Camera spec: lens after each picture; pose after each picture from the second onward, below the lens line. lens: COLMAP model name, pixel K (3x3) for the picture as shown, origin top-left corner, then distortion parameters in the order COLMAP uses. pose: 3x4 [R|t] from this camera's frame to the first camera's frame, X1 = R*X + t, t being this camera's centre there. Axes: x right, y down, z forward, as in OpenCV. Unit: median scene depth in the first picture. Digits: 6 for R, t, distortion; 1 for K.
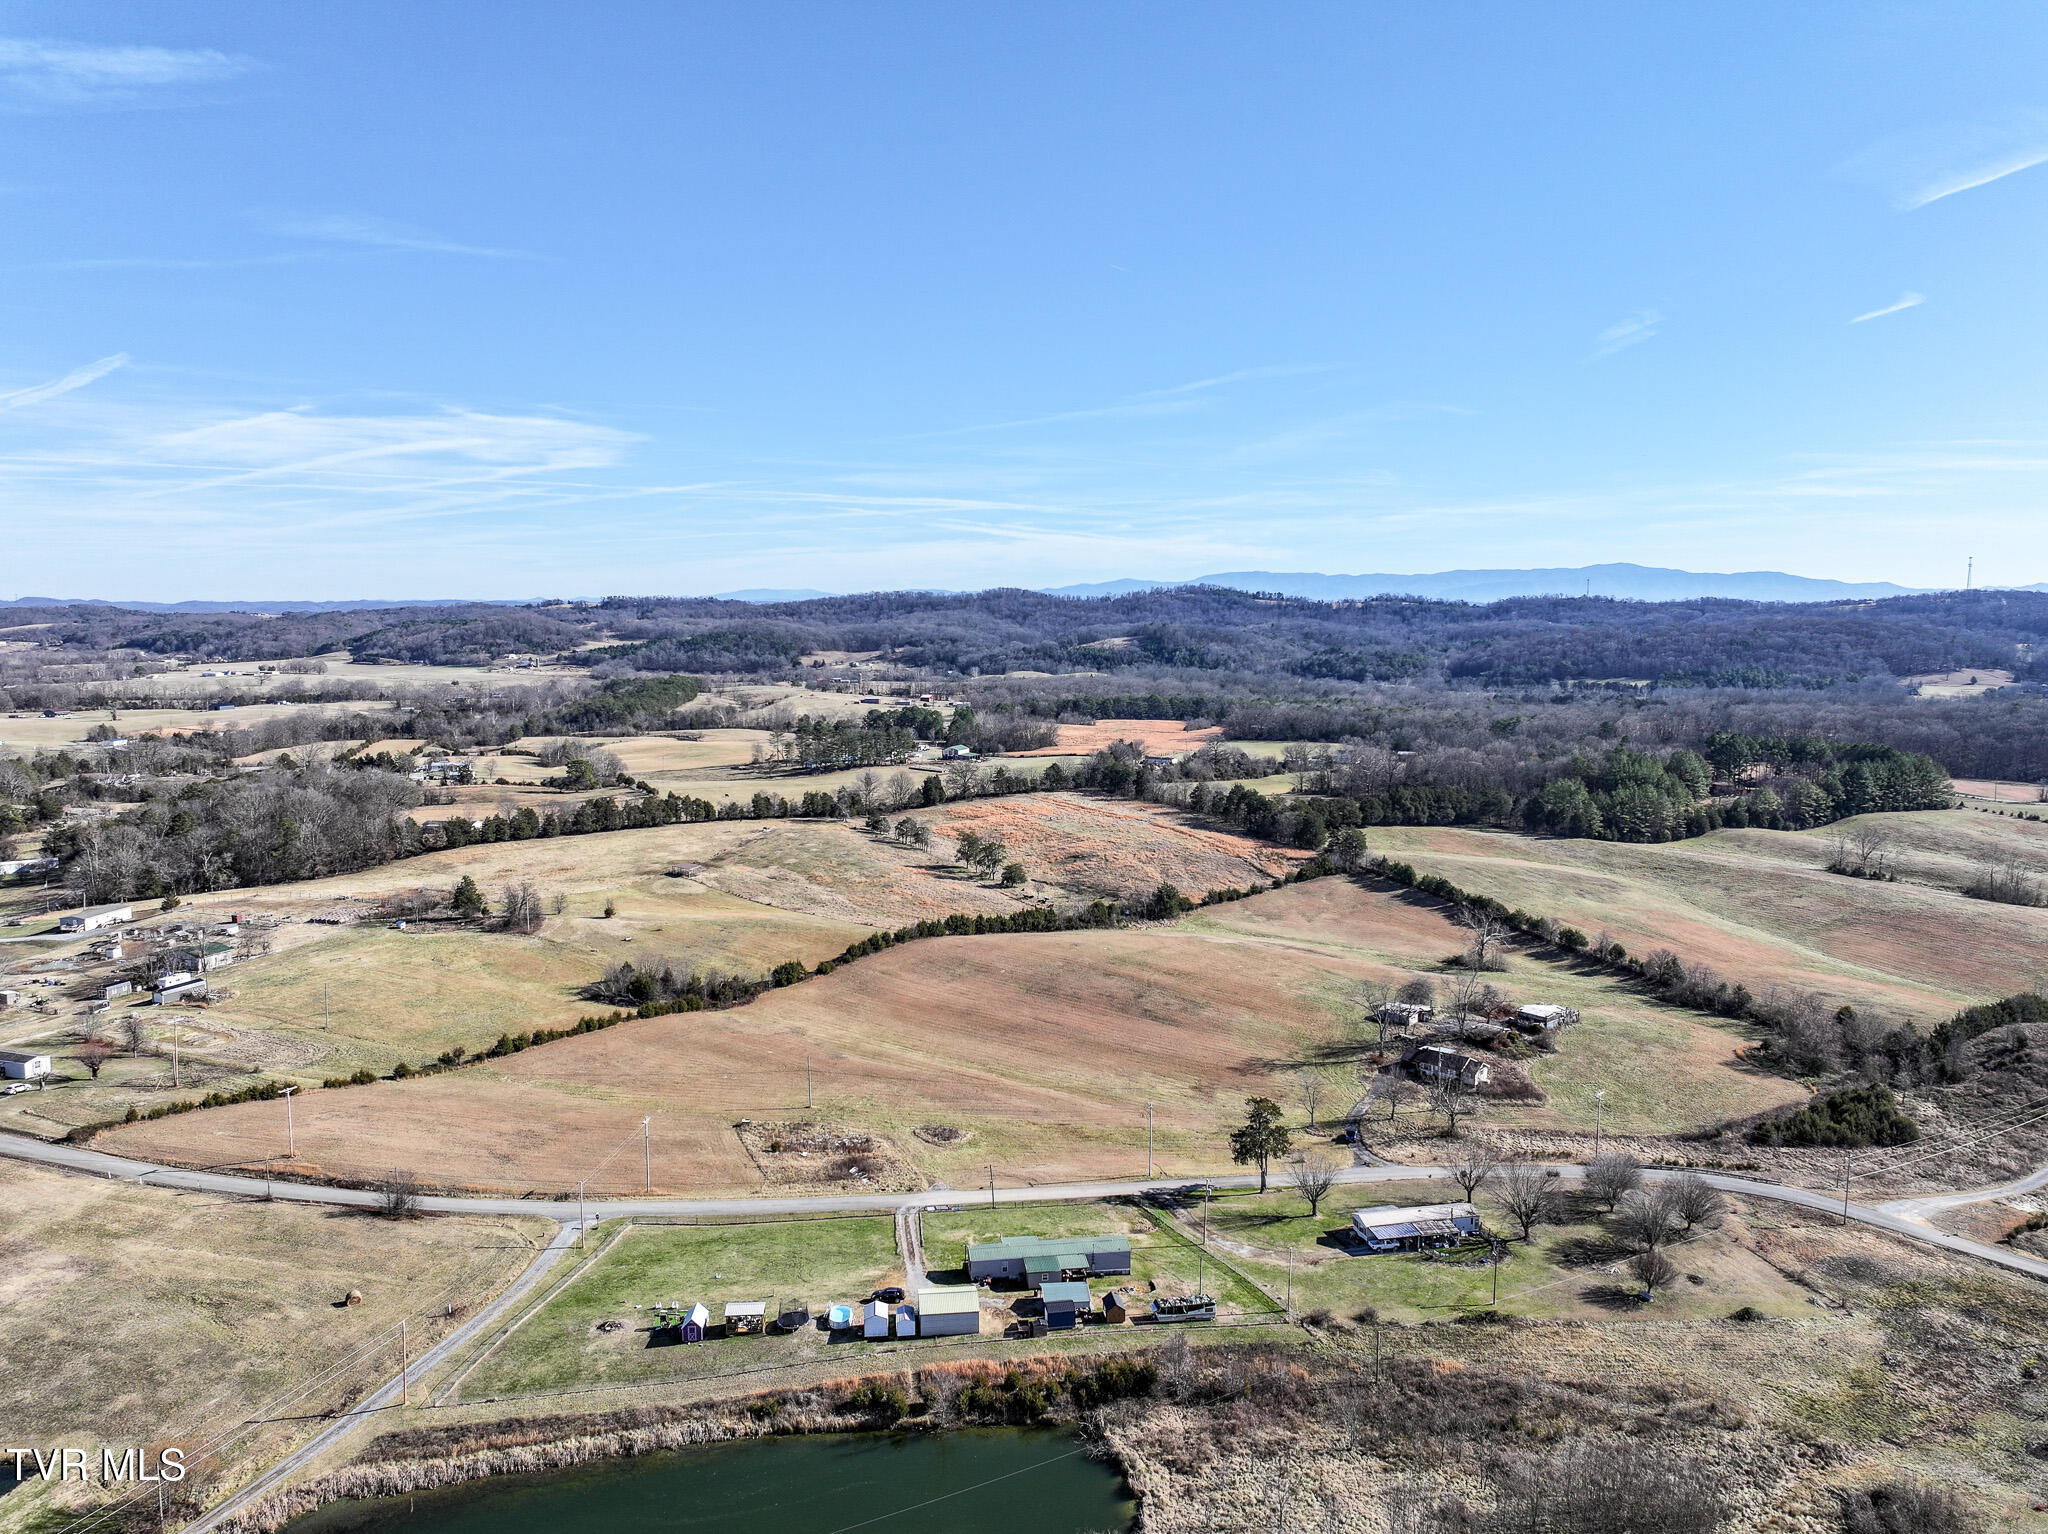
lens RADIAL K [[1430.8, 0, 1030.3], [0, 1430.8, 761.0], [0, 0, 1]] dist [-0.008704, 0.024576]
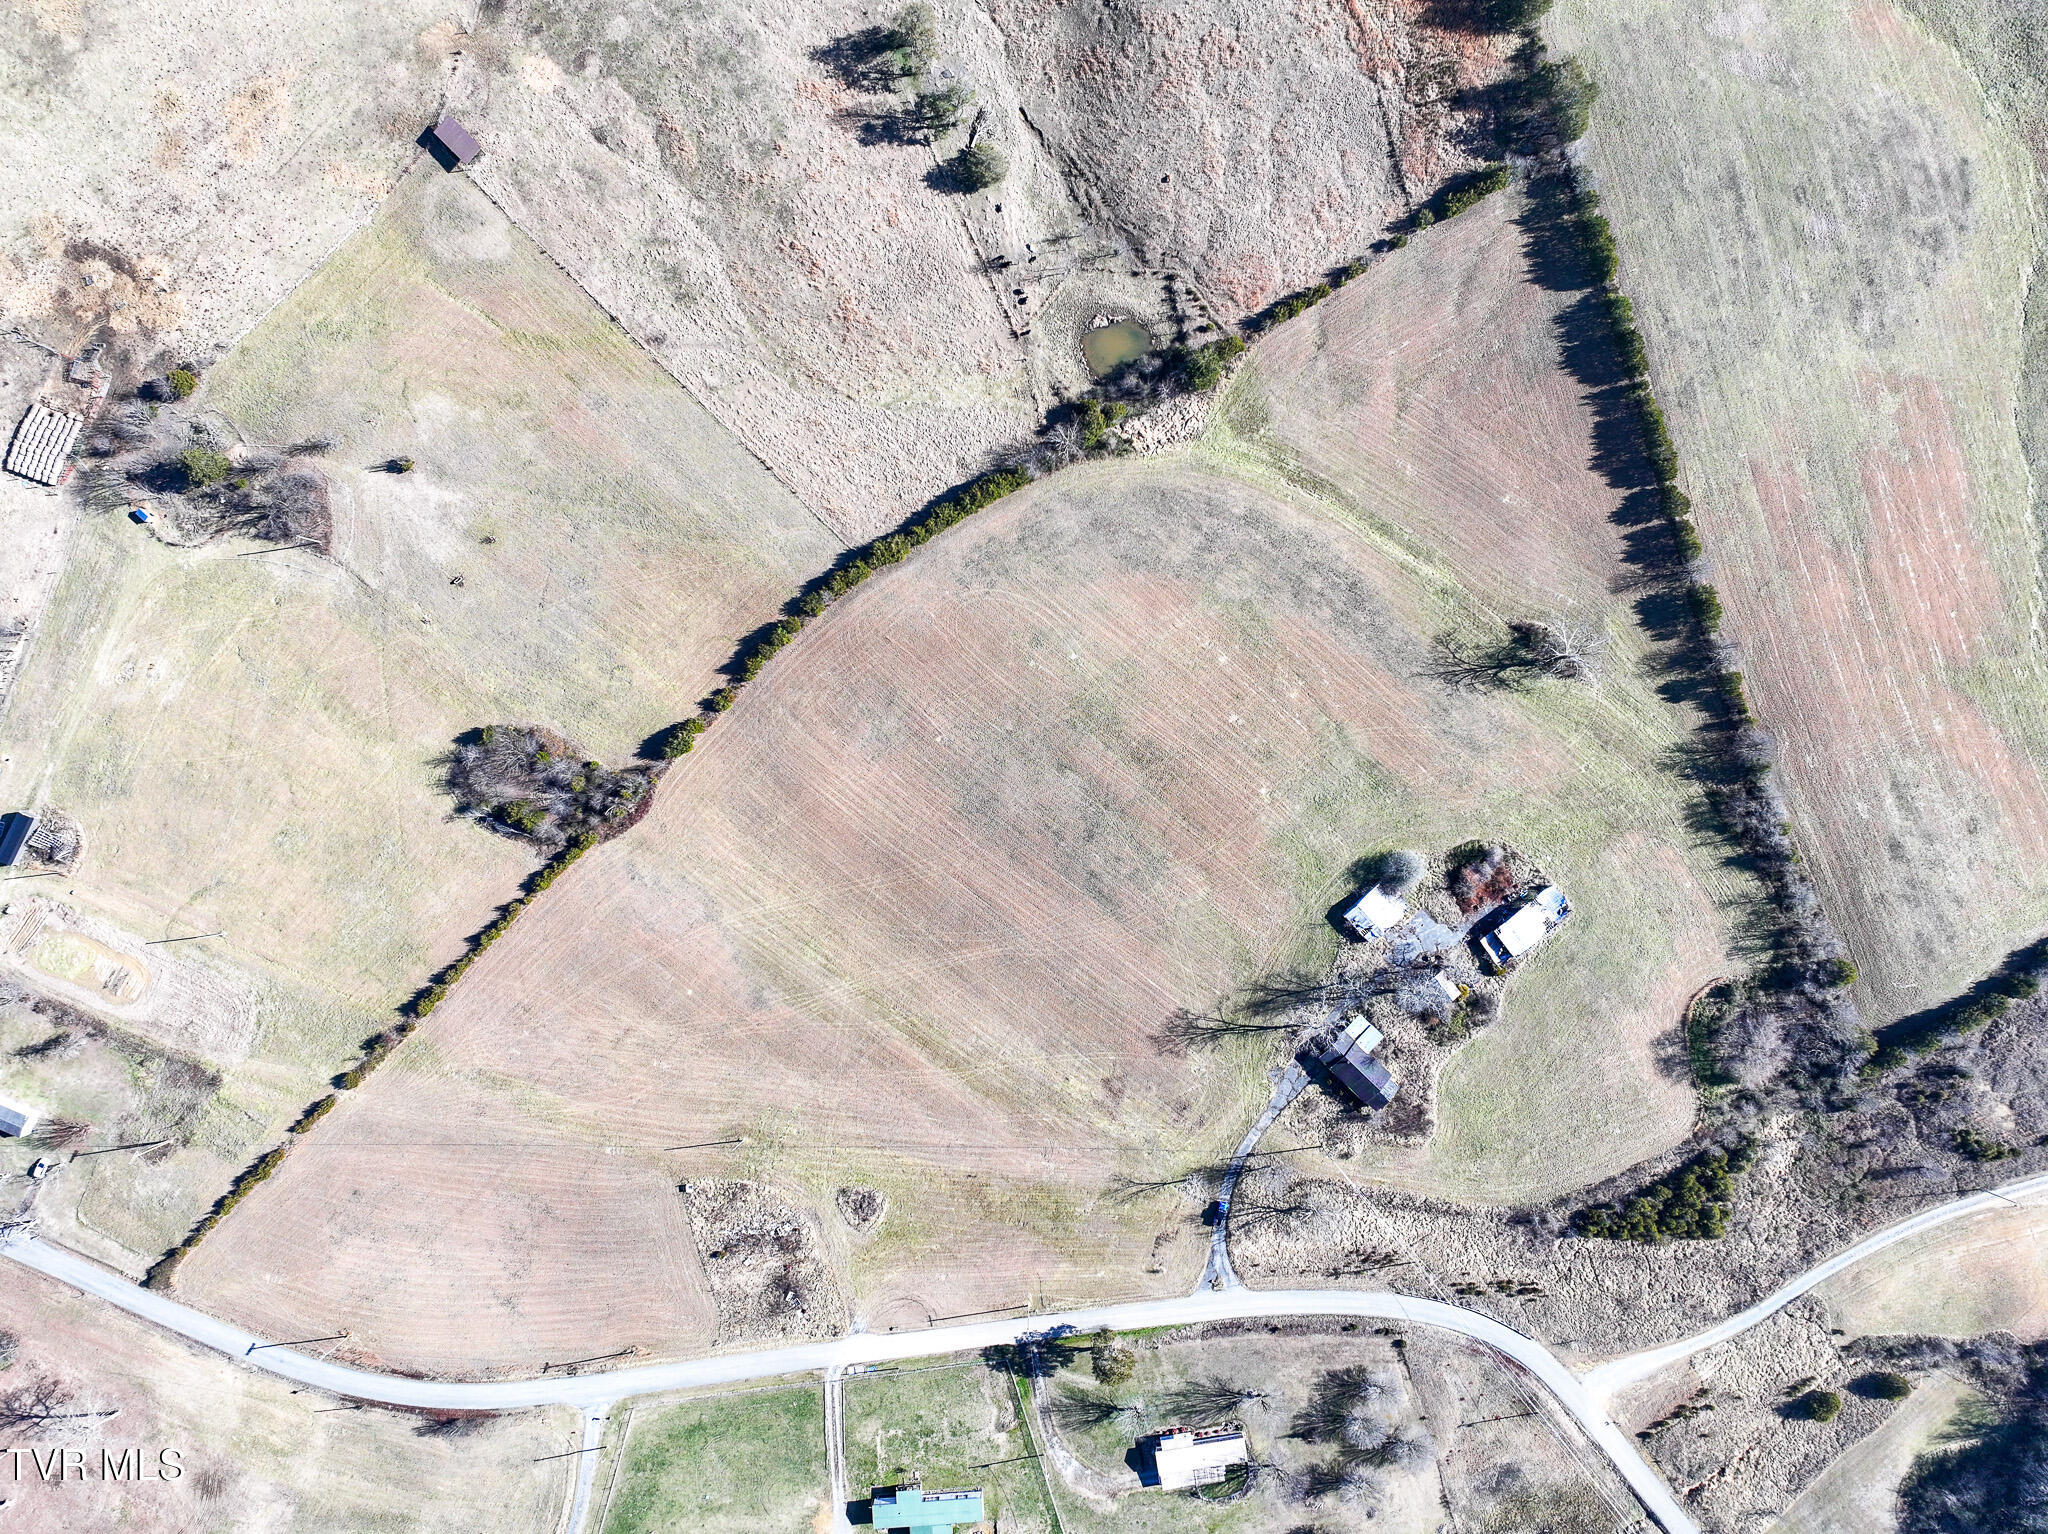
lens RADIAL K [[1435.9, 0, 1031.5], [0, 1435.9, 769.6], [0, 0, 1]] dist [-0.009115, 0.013983]
pose [[0.997427, 0.071682, 0.001092, 0.053967], [-0.009514, 0.117246, 0.993057, -1.042535], [0.071057, -0.990512, 0.117627, 1.370590]]
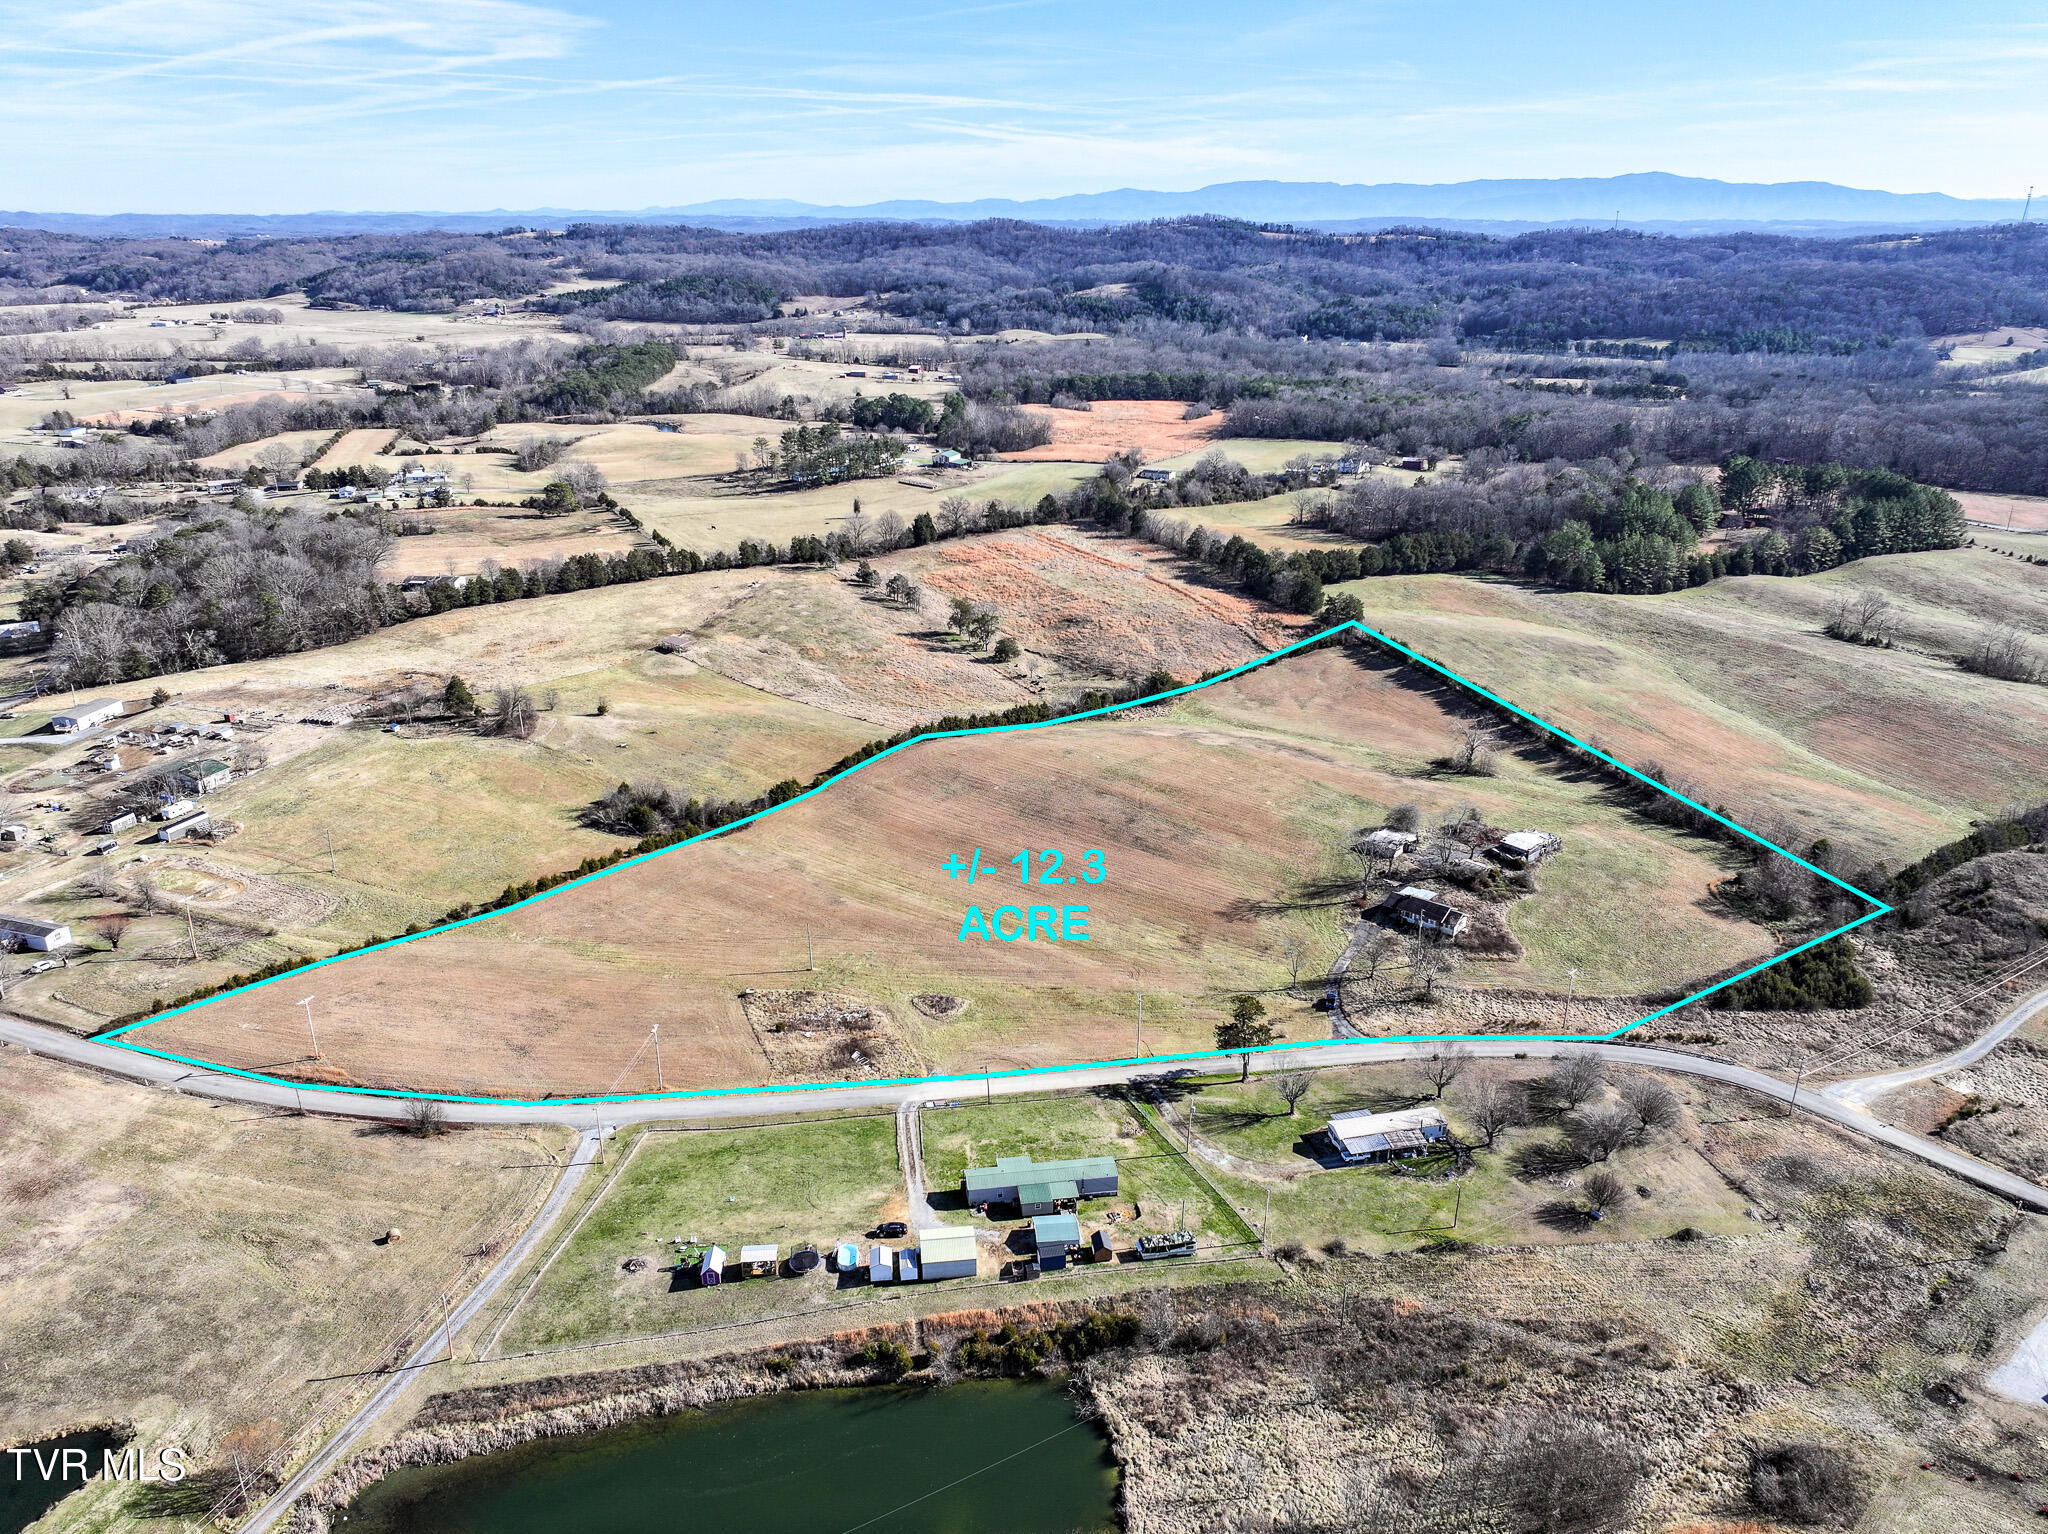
lens RADIAL K [[1430.8, 0, 1030.3], [0, 1430.8, 761.0], [0, 0, 1]] dist [-0.008704, 0.024576]
pose [[0.999989, -0.001063, 0.004542, 0.000244], [-0.000110, 0.968073, 0.250667, -0.192767], [-0.004664, -0.250665, 0.968063, 0.039285]]
